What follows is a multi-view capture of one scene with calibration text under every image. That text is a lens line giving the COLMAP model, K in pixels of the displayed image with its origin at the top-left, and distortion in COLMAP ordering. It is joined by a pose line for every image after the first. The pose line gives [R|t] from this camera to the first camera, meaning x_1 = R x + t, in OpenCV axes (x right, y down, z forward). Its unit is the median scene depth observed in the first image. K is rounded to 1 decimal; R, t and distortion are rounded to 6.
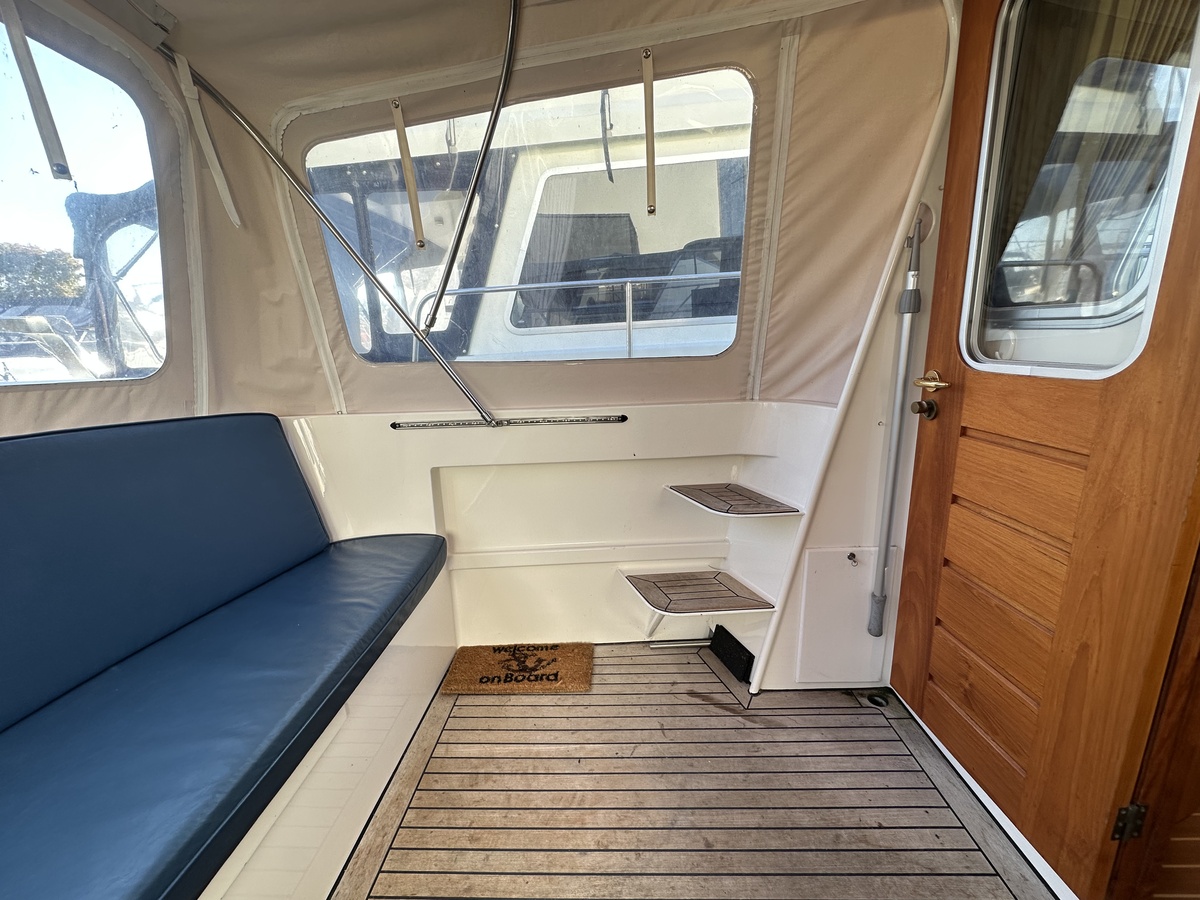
lens RADIAL K [[476.3, 0, 599.5], [0, 476.3, 450.7], [0, 0, 1]] dist [-0.004280, 0.000568]
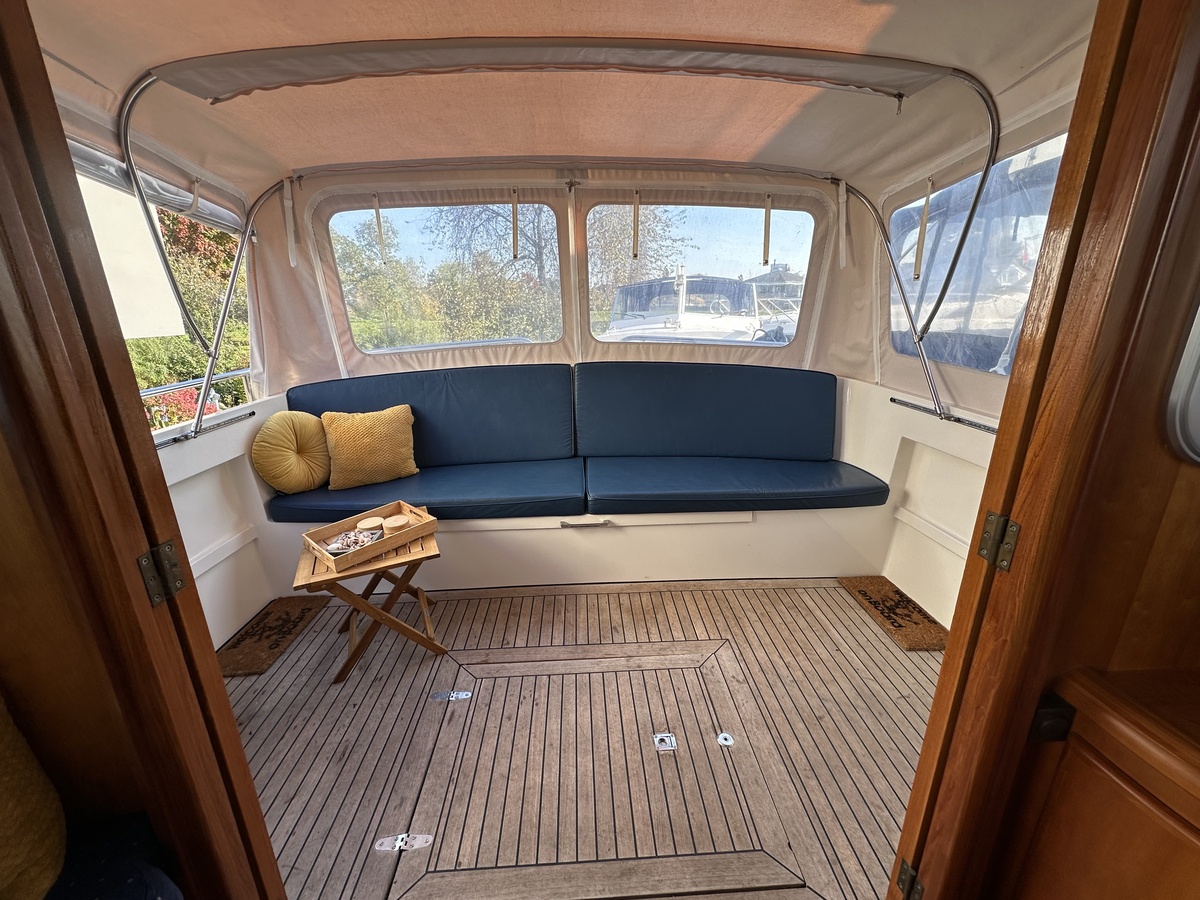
lens RADIAL K [[476.3, 0, 601.9], [0, 476.3, 450.8], [0, 0, 1]] dist [-0.004280, 0.000568]
pose [[0.086226, 0.337113, -0.937507, 0.908856], [-0.228883, 0.922545, 0.310681, -0.161464], [0.969627, 0.187791, 0.156707, -0.022394]]
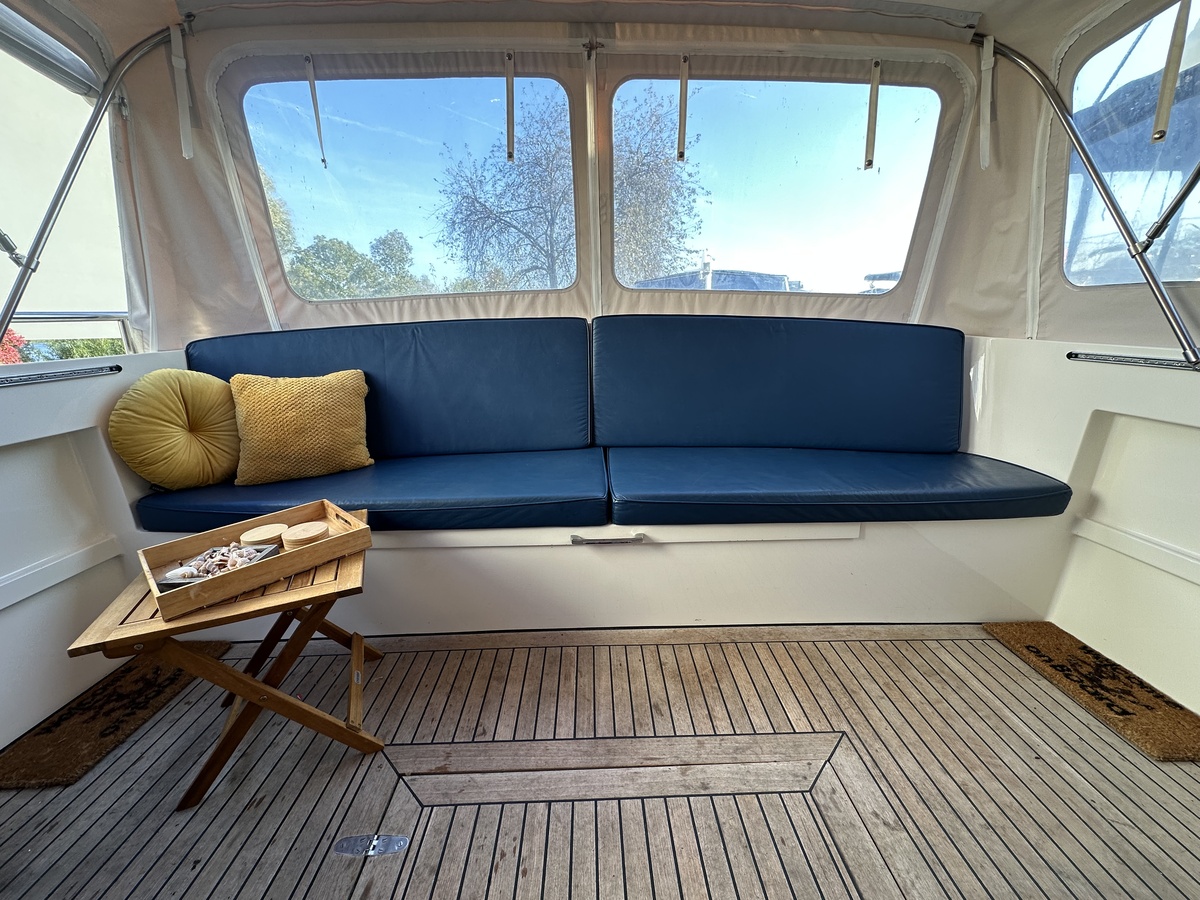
lens RADIAL K [[476.3, 0, 601.7], [0, 476.3, 450.6], [0, 0, 1]] dist [-0.004280, 0.000568]
pose [[0.062394, 0.302635, -0.951062, 0.477484], [-0.228402, 0.931960, 0.281573, 0.072832], [0.971566, 0.199655, 0.127272, 0.026856]]
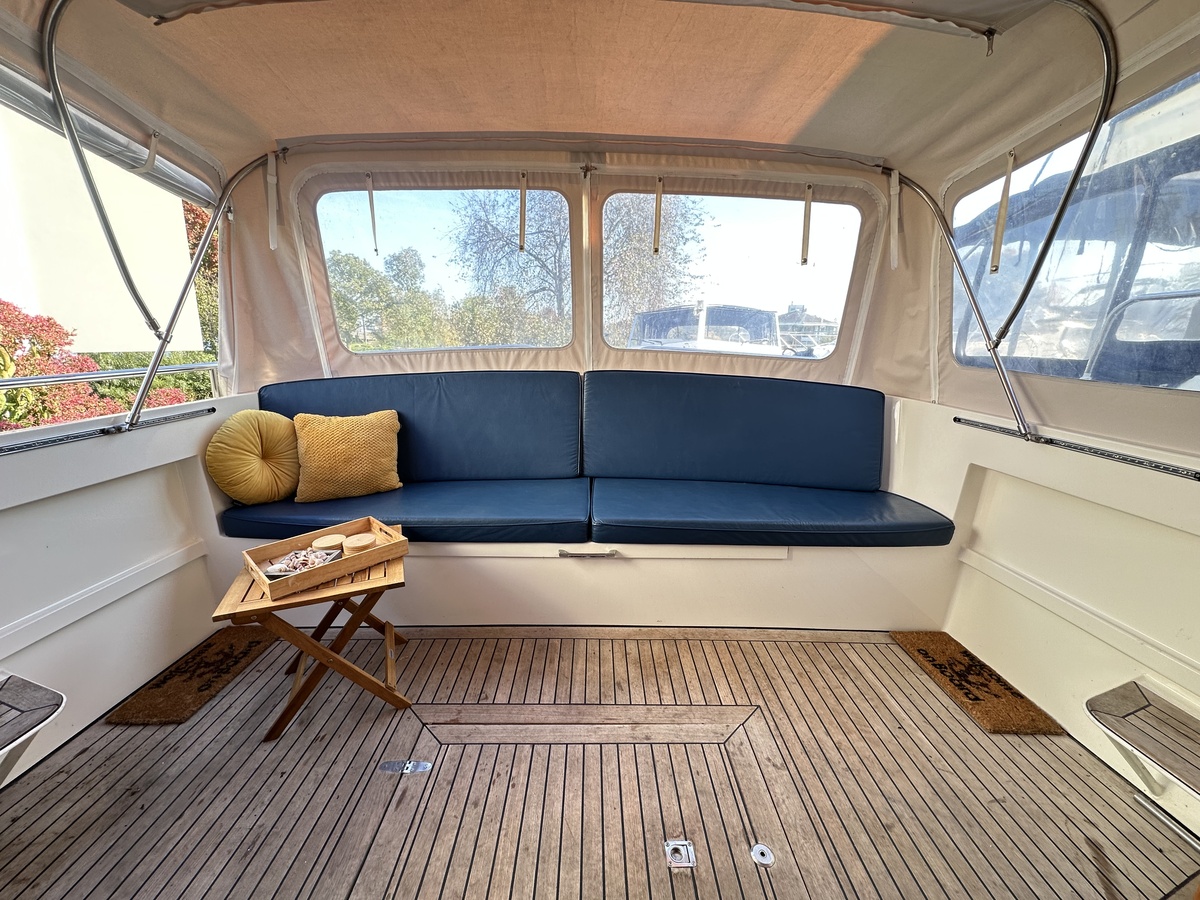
lens RADIAL K [[476.3, 0, 601.7], [0, 476.3, 450.7], [0, 0, 1]] dist [-0.004280, 0.000568]
pose [[0.048579, 0.273058, -0.960770, 0.723654], [-0.253433, 0.933797, 0.252577, -0.058226], [0.966132, 0.231221, 0.114565, 0.030636]]
